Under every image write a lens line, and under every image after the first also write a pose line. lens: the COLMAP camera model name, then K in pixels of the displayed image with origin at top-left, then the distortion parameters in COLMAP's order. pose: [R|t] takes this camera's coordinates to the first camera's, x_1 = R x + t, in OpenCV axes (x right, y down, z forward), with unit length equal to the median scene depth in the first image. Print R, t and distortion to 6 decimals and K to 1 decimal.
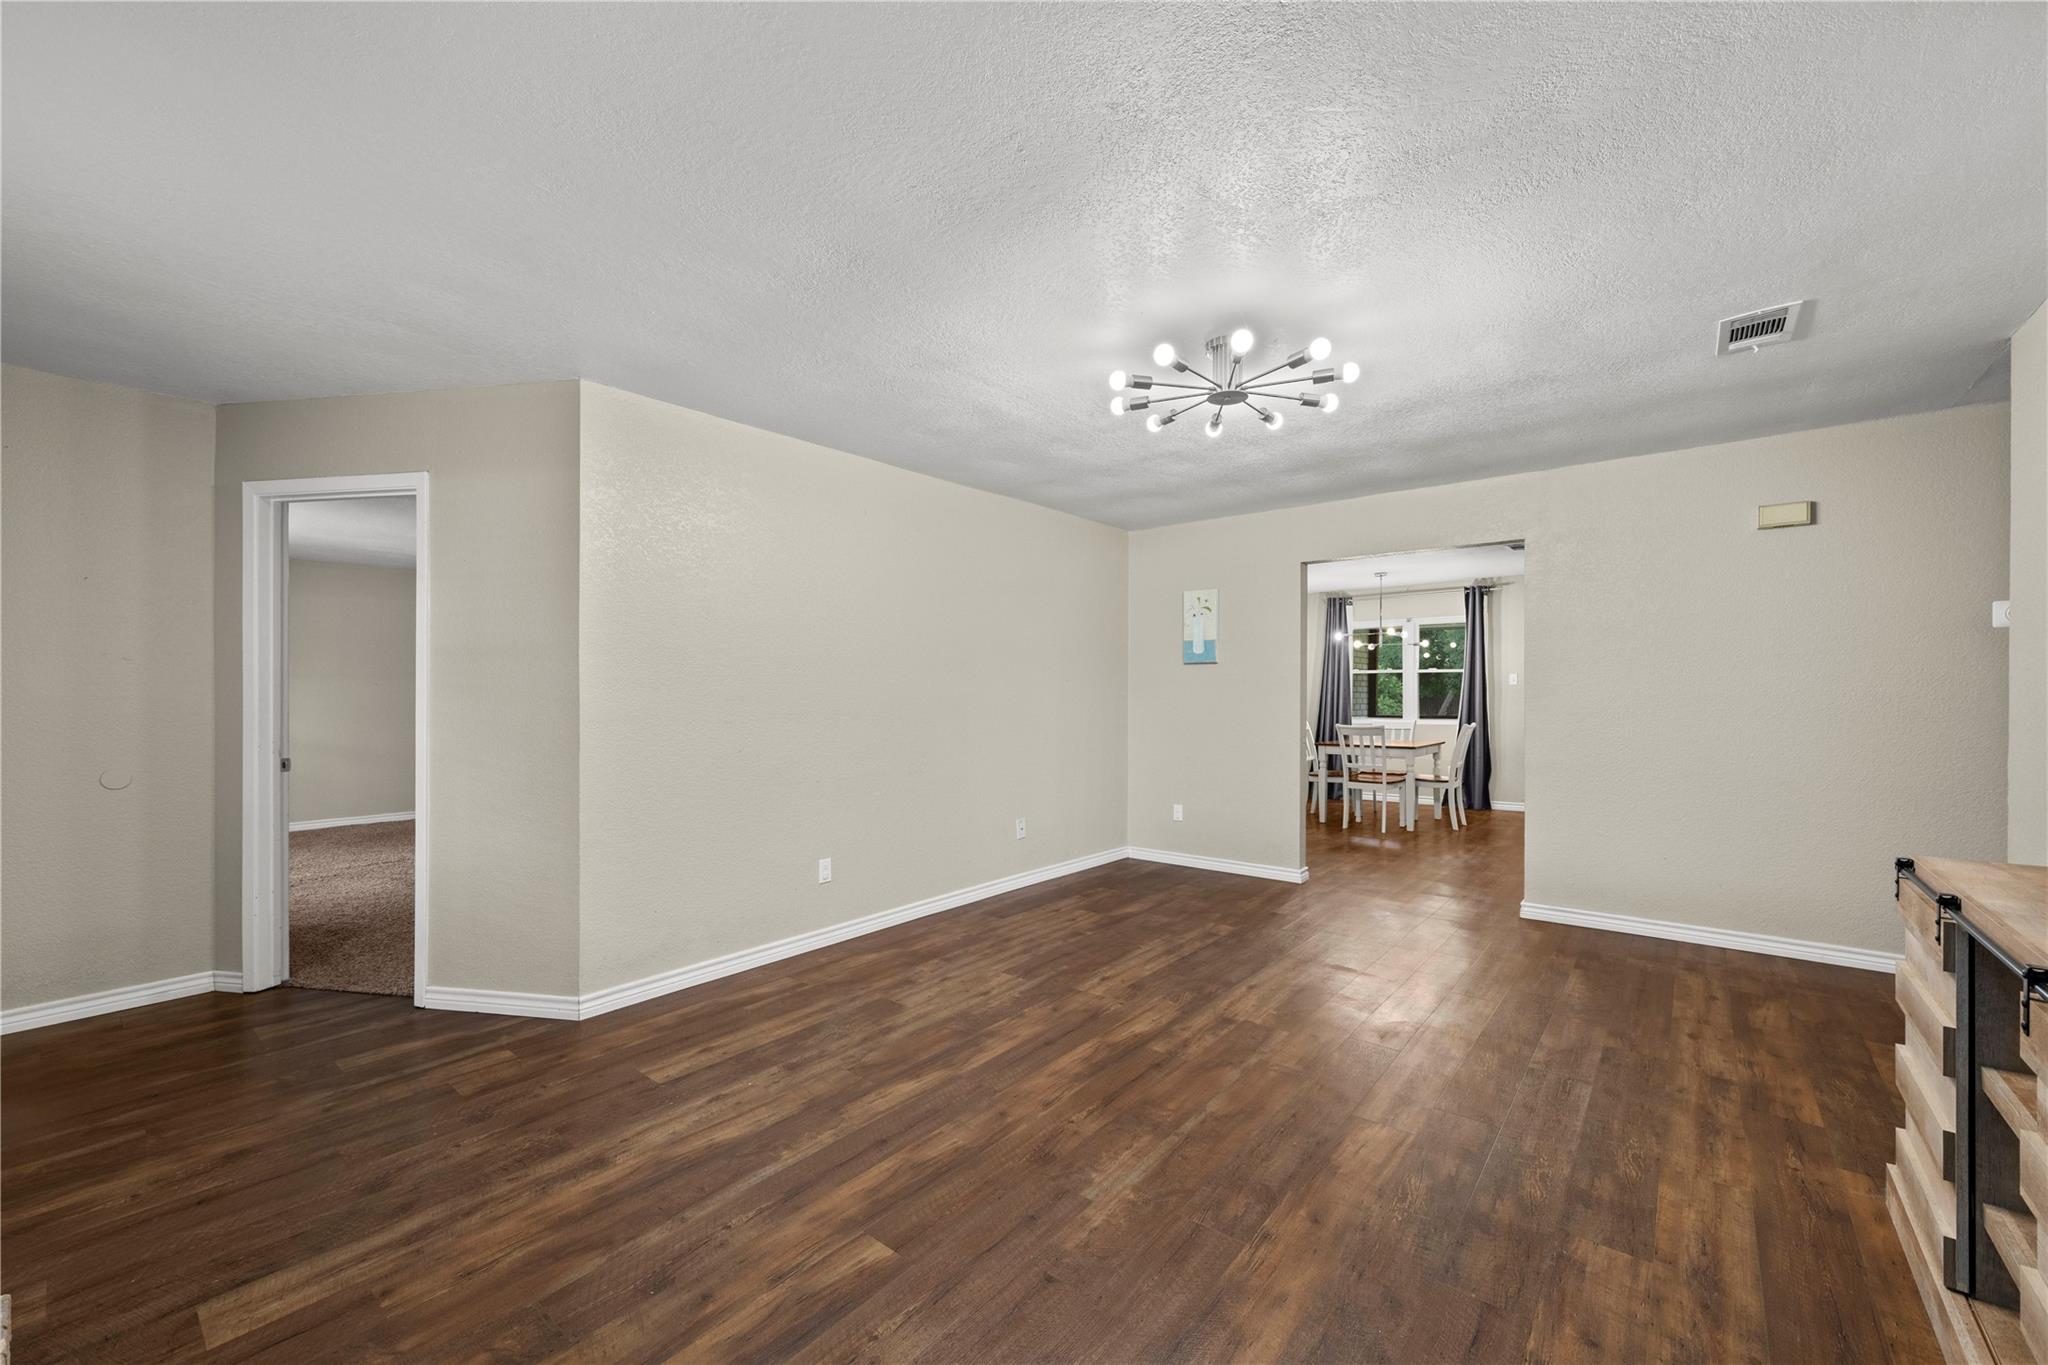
lens RADIAL K [[817.7, 0, 1030.5], [0, 817.7, 692.2], [0, 0, 1]] dist [0.004823, -0.000763]
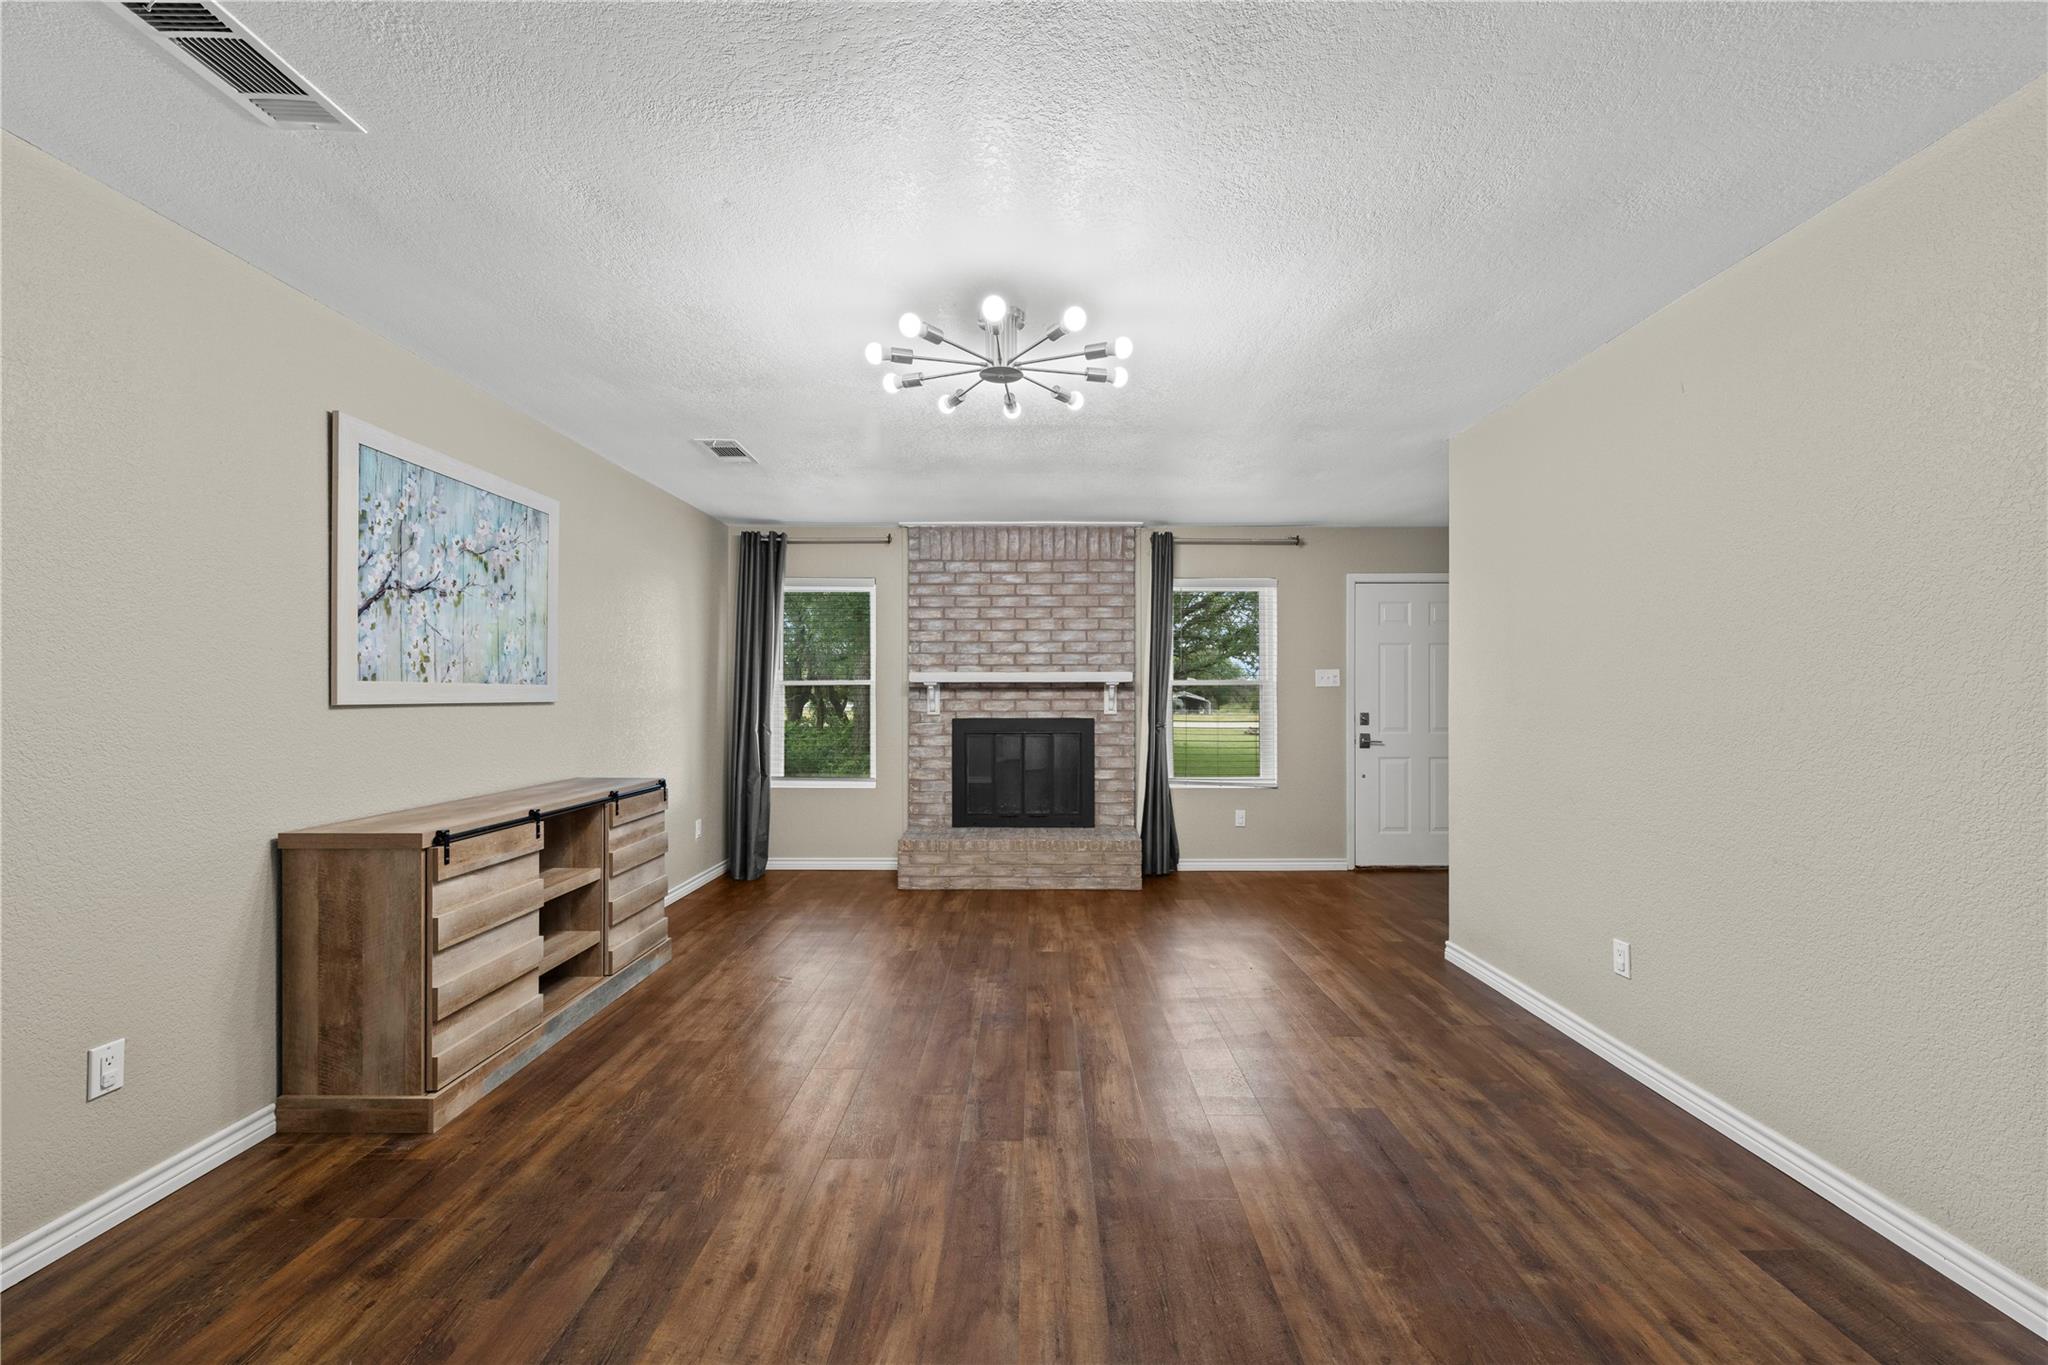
lens RADIAL K [[817.7, 0, 1039.4], [0, 817.7, 686.6], [0, 0, 1]] dist [0.004823, -0.000763]
pose [[-0.774309, -0.003490, -0.632798, 0.859280], [0.001280, 0.999974, -0.007081, -0.004236], [0.632807, -0.006293, -0.774284, 1.892527]]
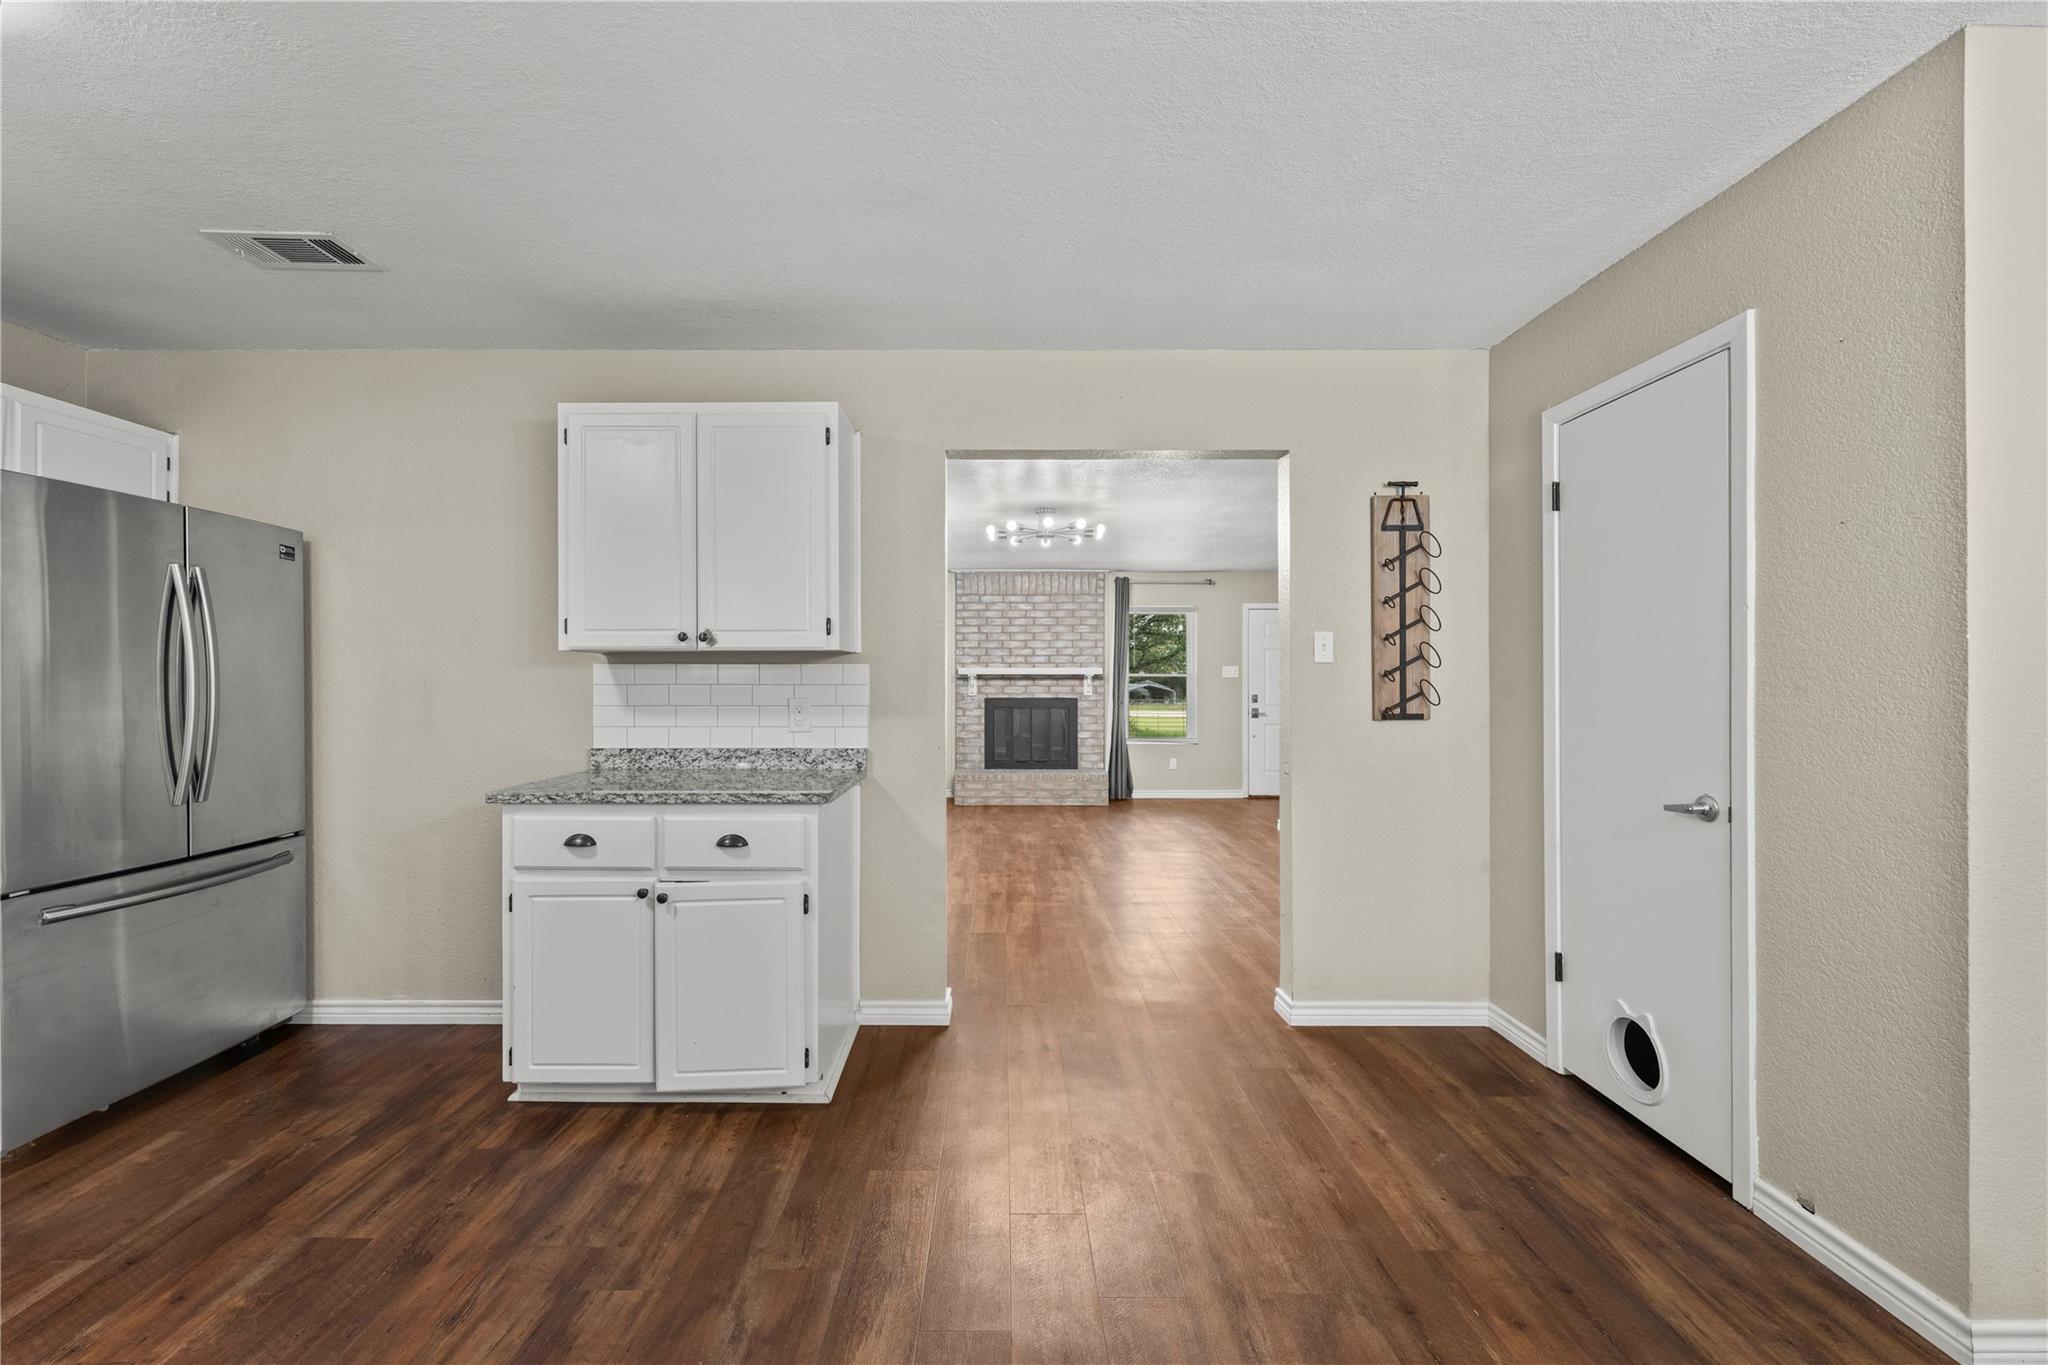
lens RADIAL K [[817.7, 0, 1017.4], [0, 817.7, 680.6], [0, 0, 1]] dist [0.004823, -0.000763]
pose [[-0.764842, -0.001263, -0.644217, 1.719290], [-0.000099, 0.999998, -0.001844, 0.000458], [0.644218, -0.001346, -0.764841, 2.705684]]
